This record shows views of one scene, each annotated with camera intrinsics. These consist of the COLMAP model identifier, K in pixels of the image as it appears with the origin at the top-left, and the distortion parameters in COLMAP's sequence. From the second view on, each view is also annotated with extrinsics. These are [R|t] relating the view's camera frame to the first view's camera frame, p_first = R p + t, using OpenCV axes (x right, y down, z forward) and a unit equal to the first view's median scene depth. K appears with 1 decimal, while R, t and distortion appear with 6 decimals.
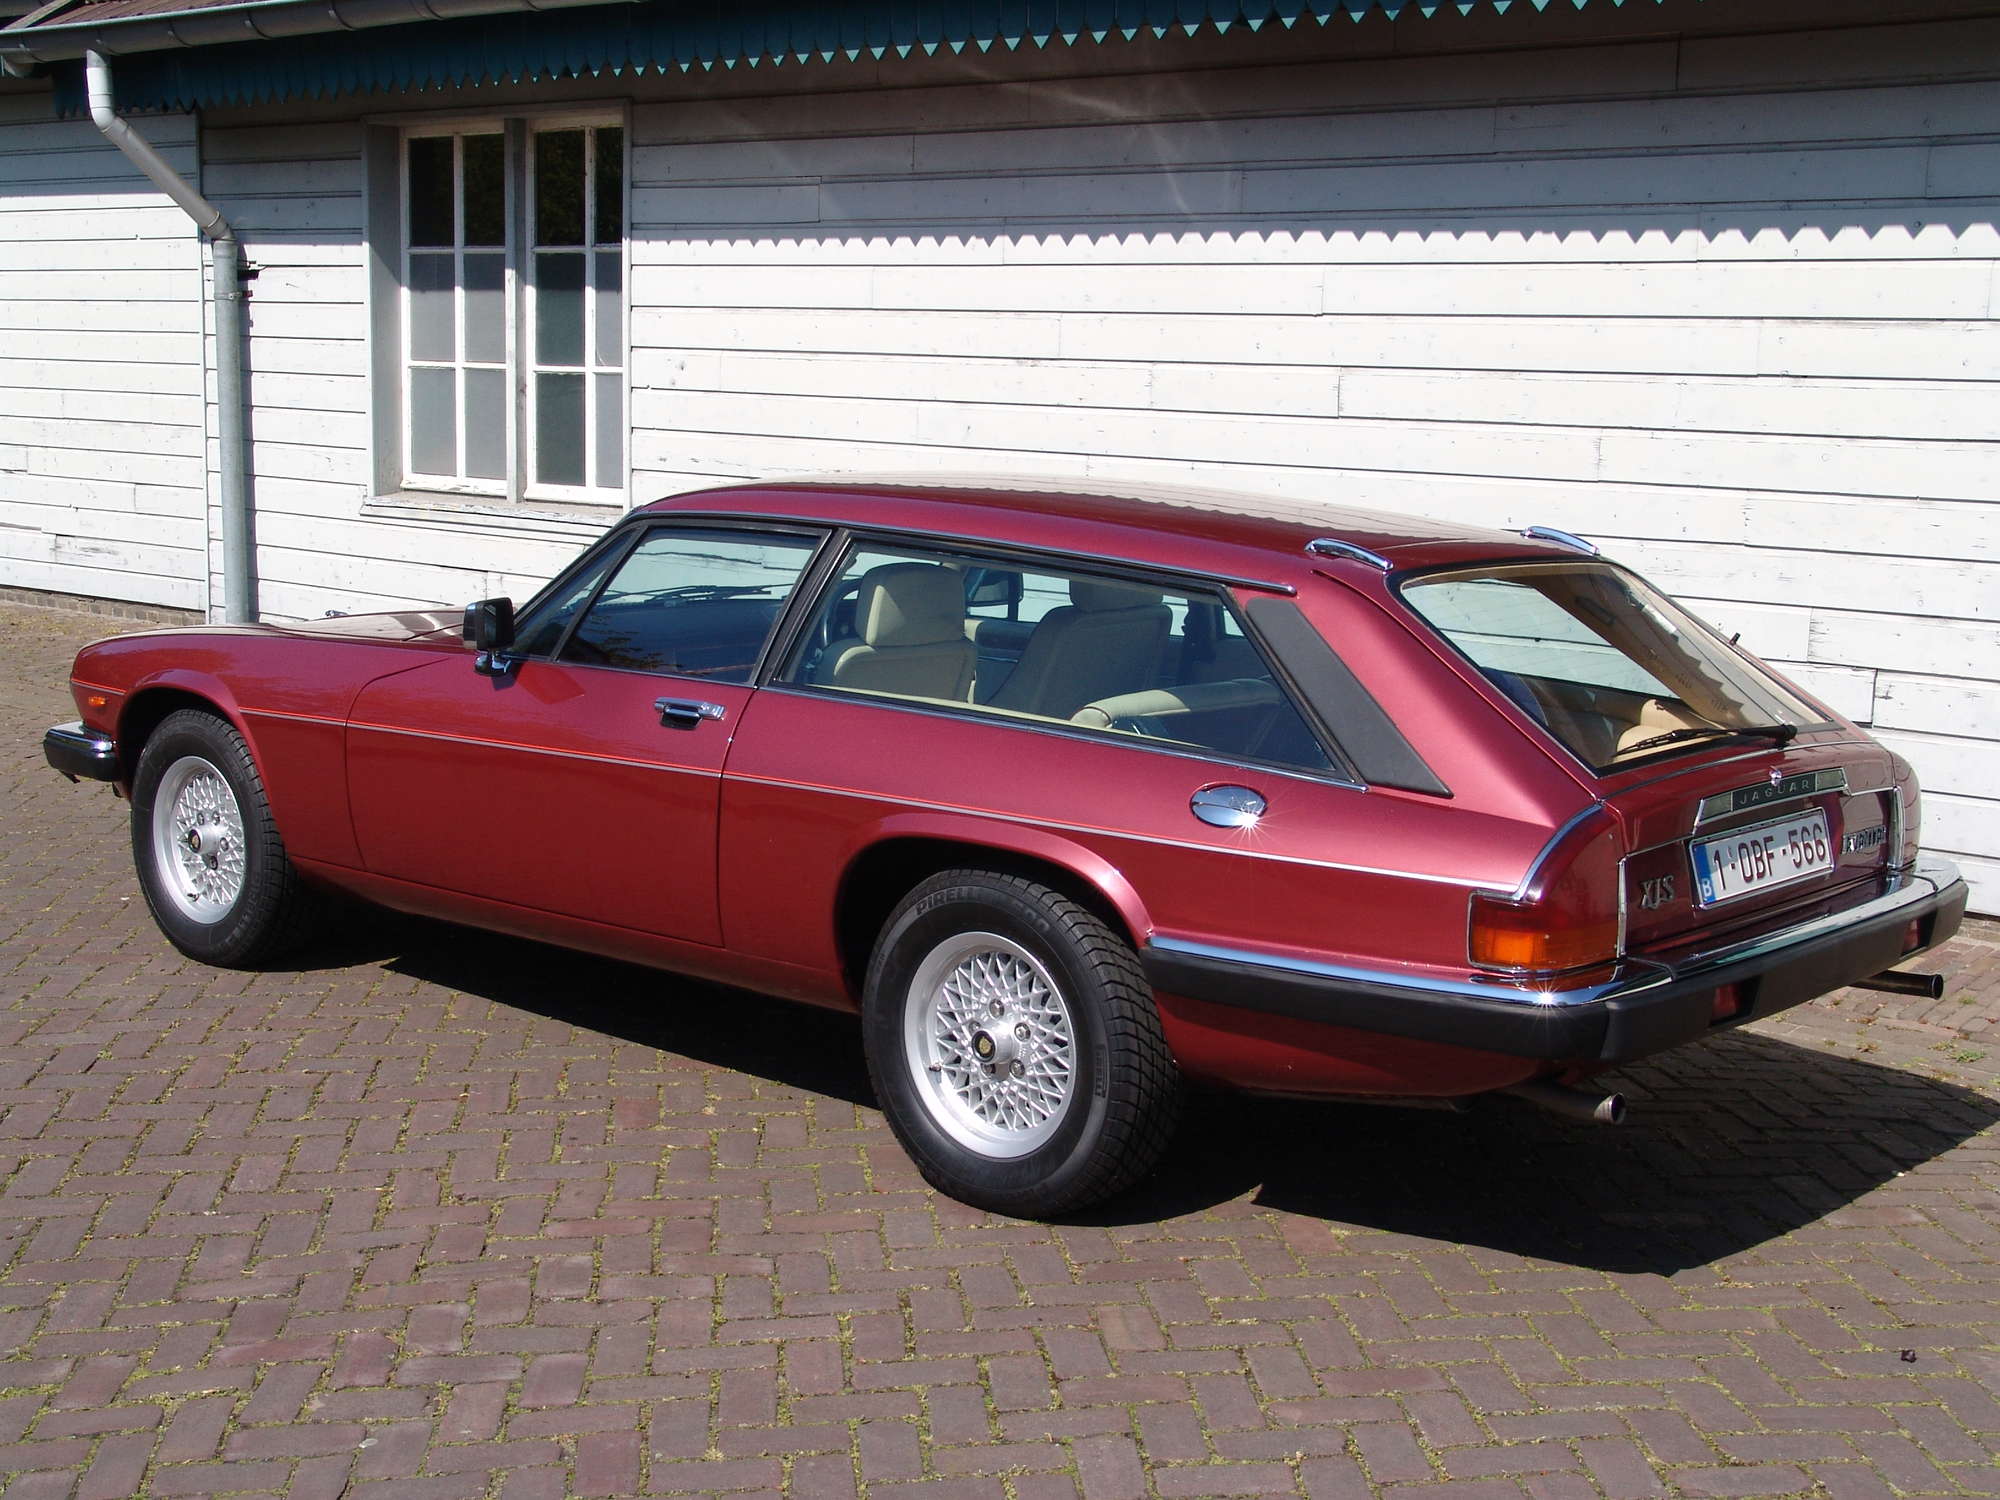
lens RADIAL K [[2628.3, 0, 997.4], [0, 2628.3, 750.6], [0, 0, 1]] dist [0.003851, 0.000000]
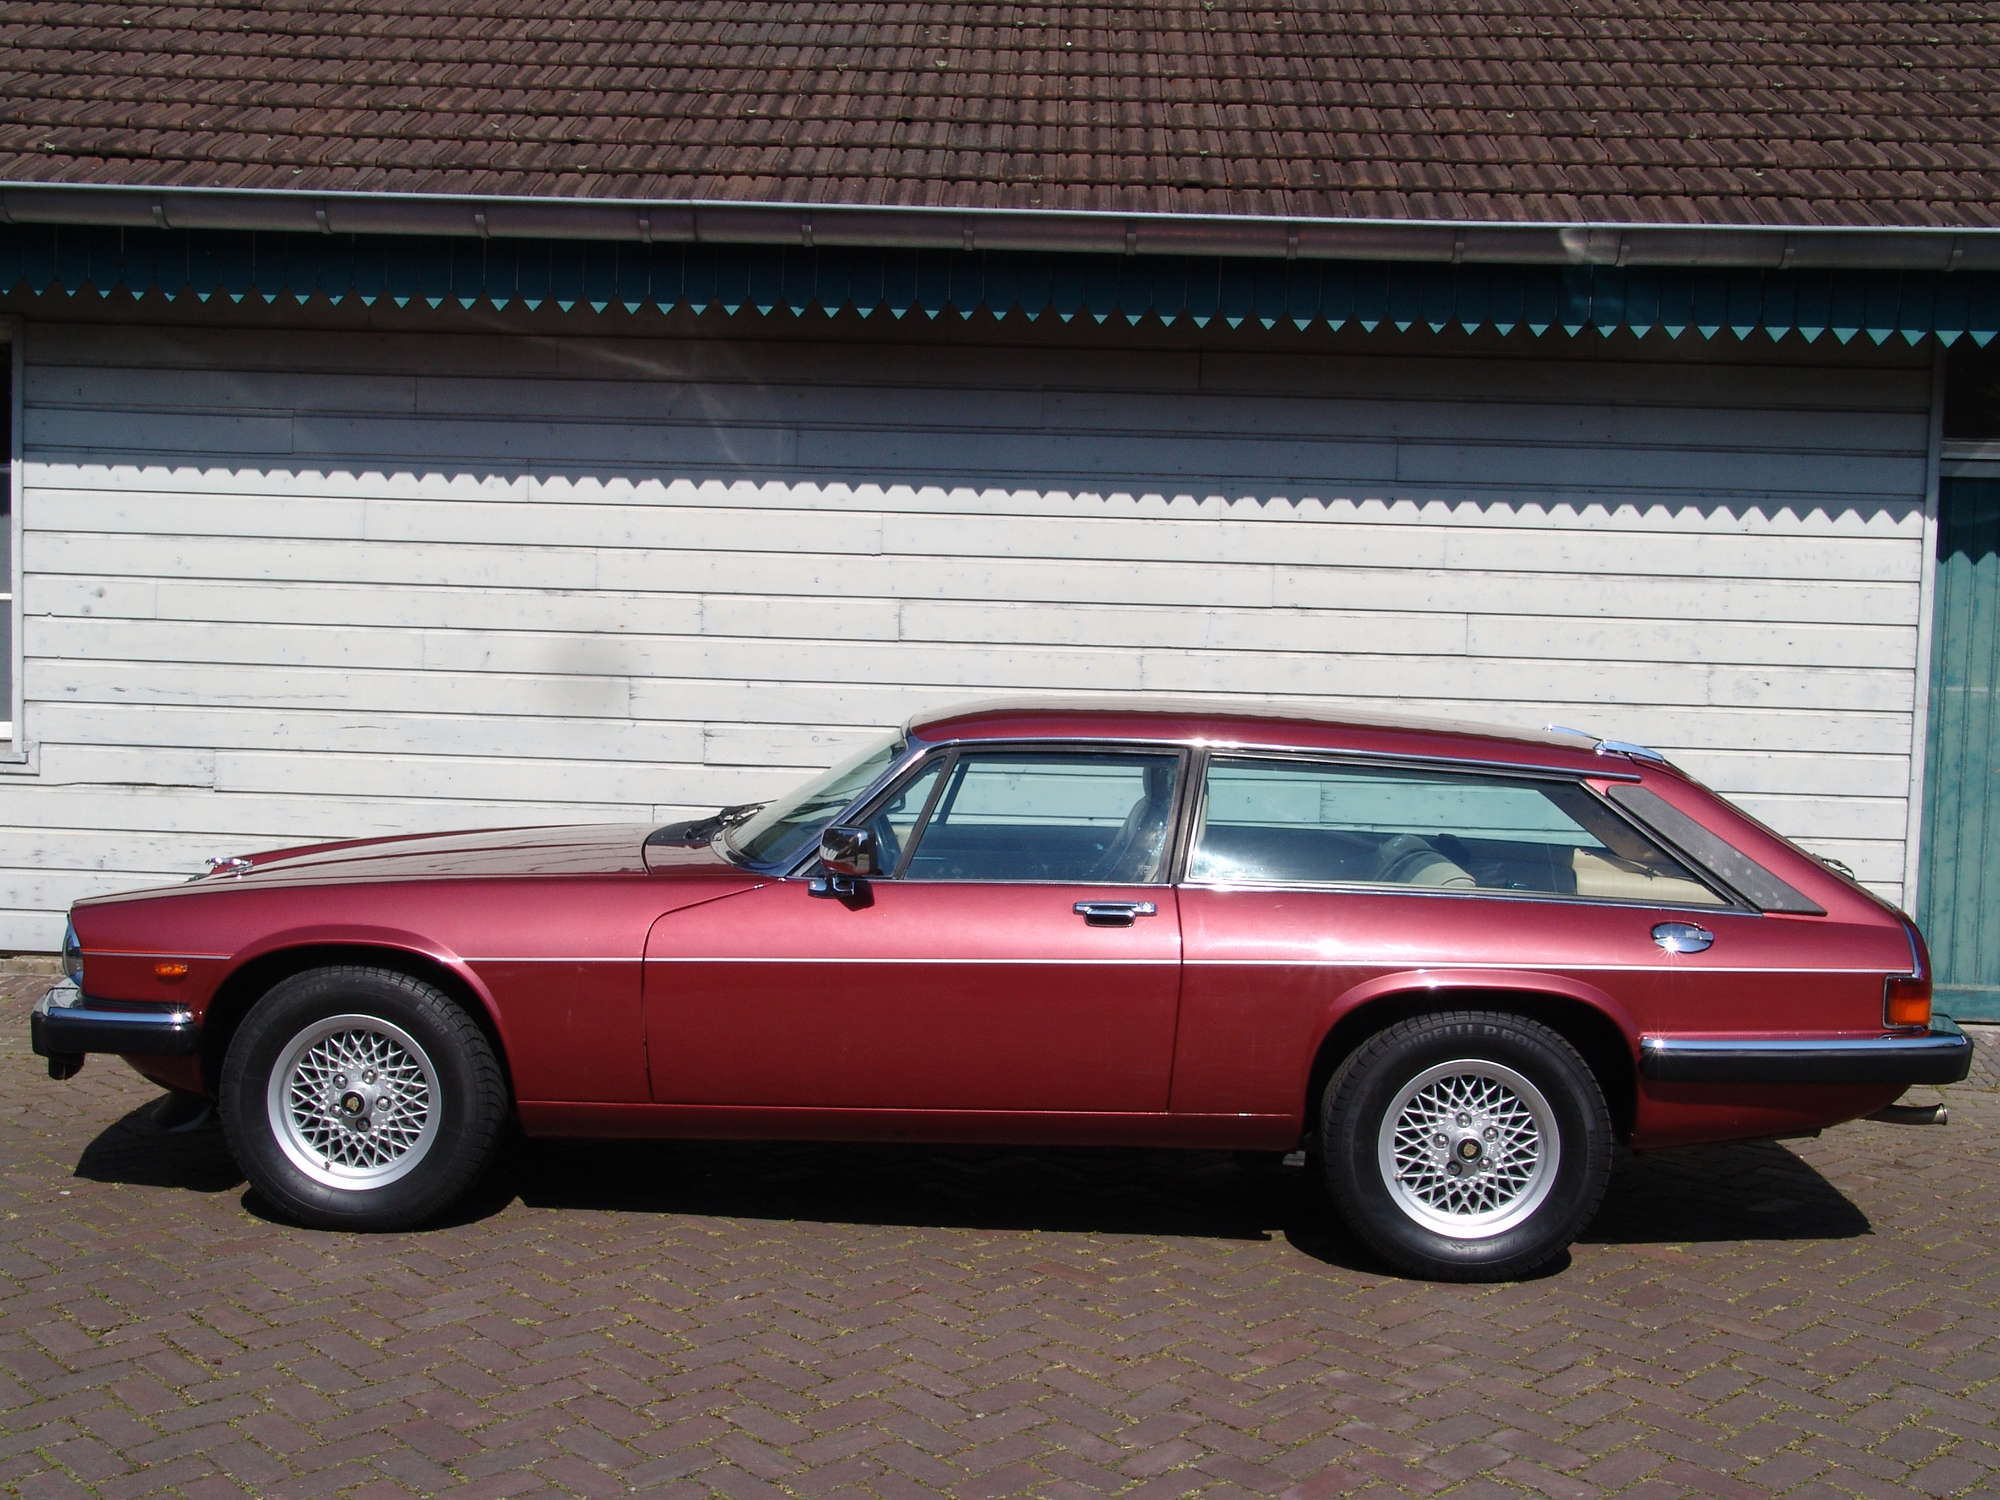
lens RADIAL K [[2438.3, 0, 1000.0], [0, 2438.3, 759.3], [0, 0, 1]] dist [-0.017389, 0.000000]
pose [[0.777875, -0.042042, 0.627011, -0.523539], [0.084910, 0.995641, -0.038582, -0.027945], [-0.622656, 0.083252, 0.778055, 0.125387]]
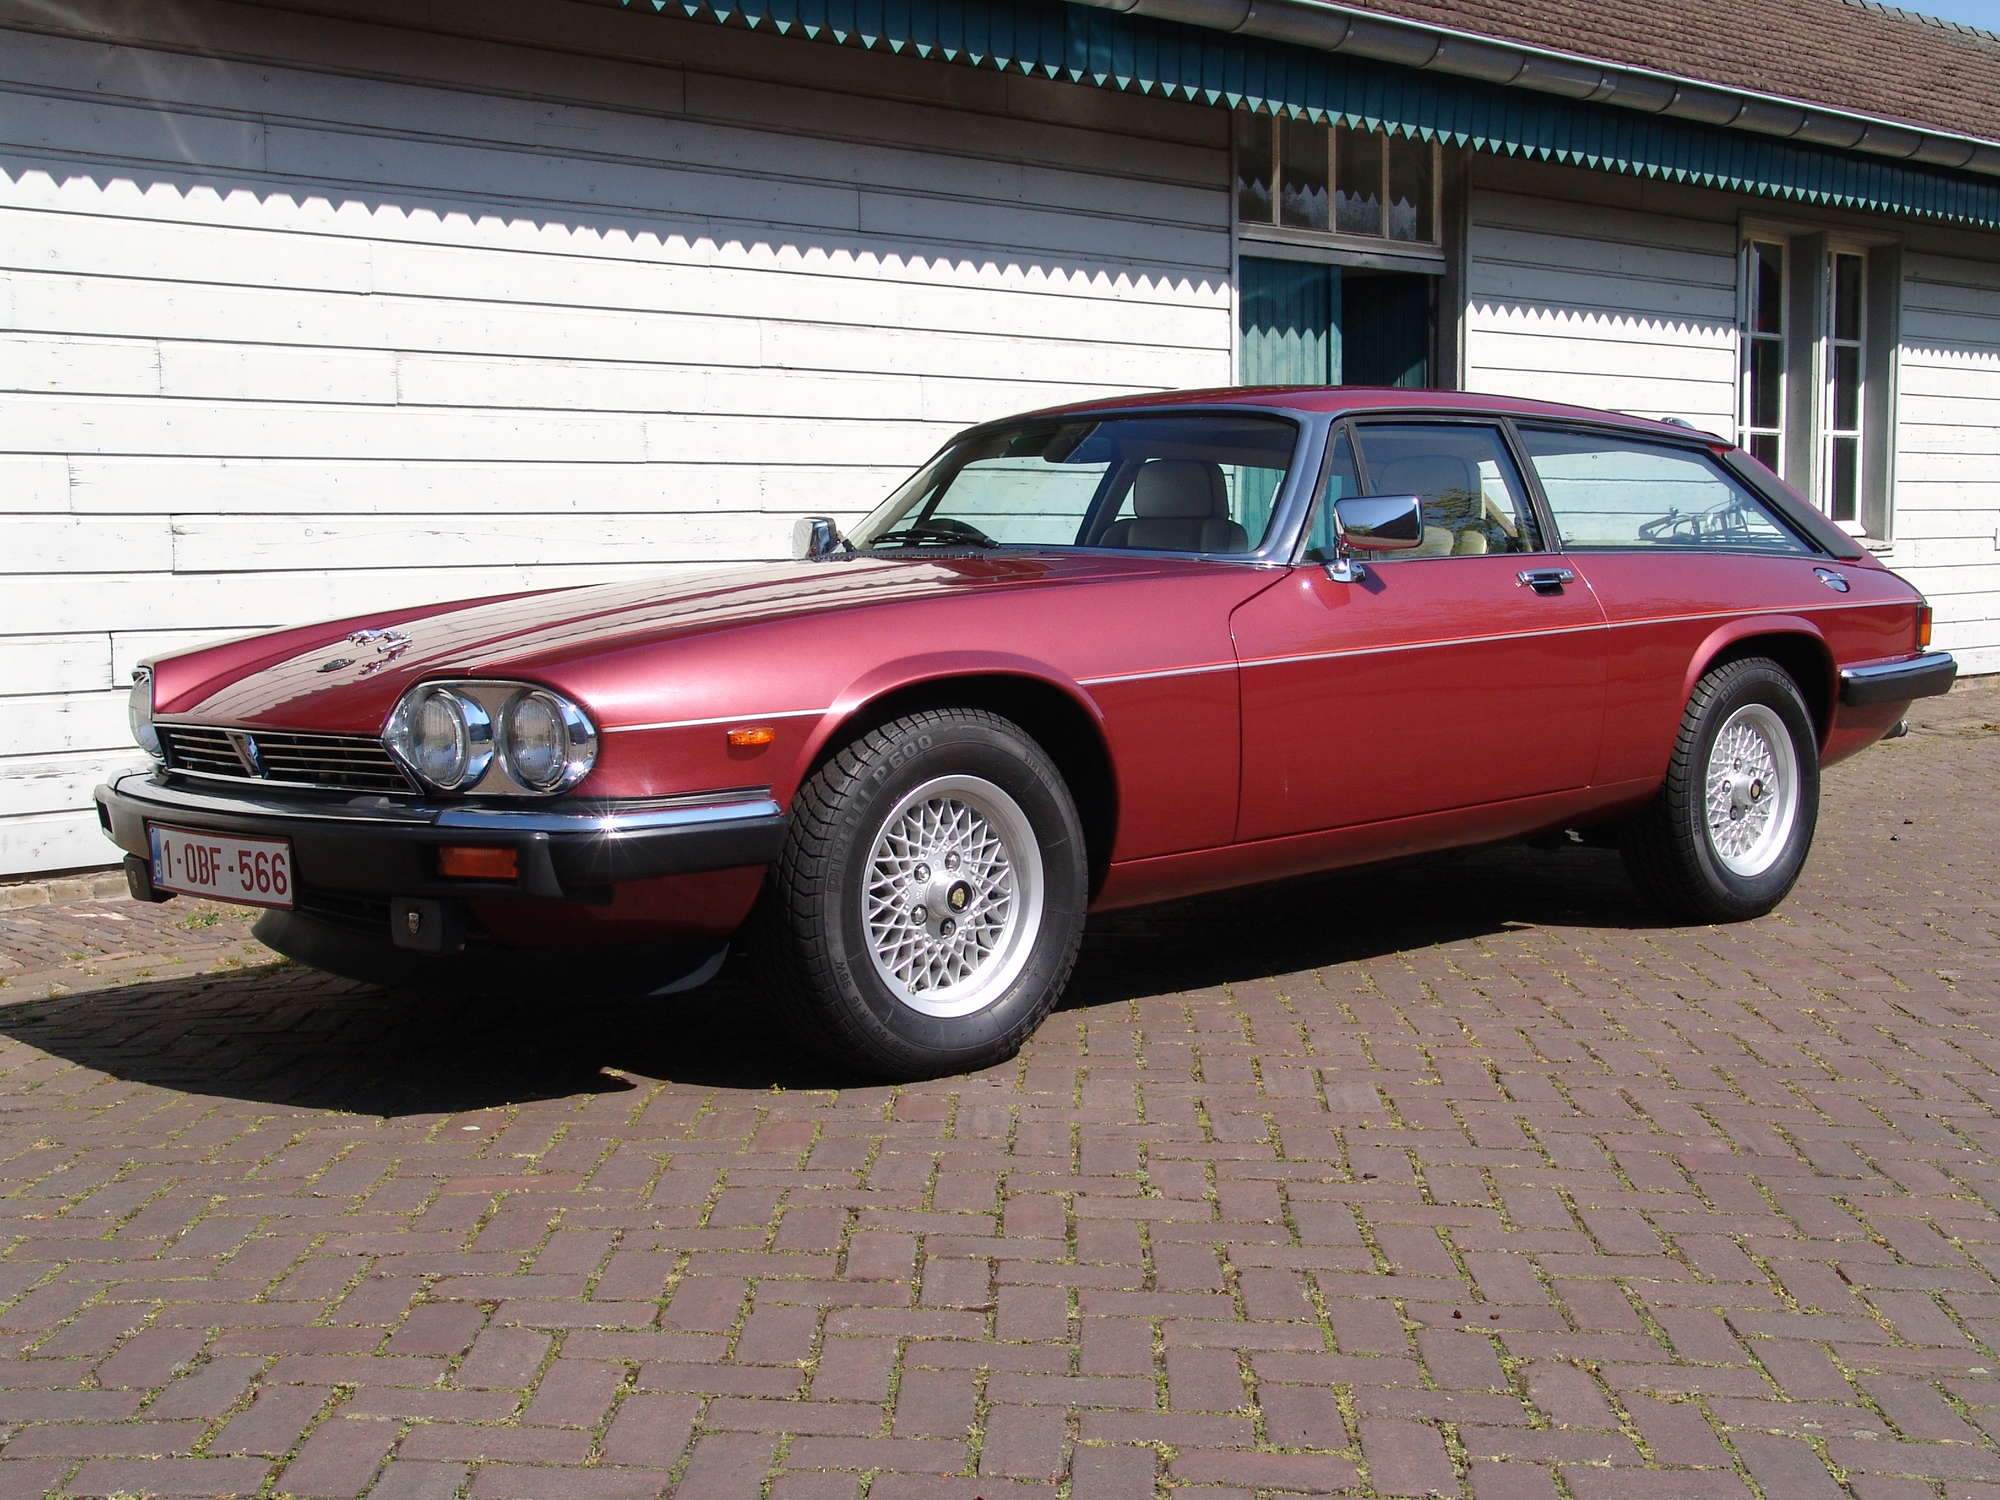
lens RADIAL K [[2543.1, 0, 998.9], [0, 2543.1, 736.1], [0, 0, 1]] dist [0.003672, 0.000000]
pose [[0.092490, -0.094043, 0.991263, -0.754367], [0.170349, 0.982347, 0.077303, -0.044954], [-0.981034, 0.161711, 0.106877, 0.714914]]
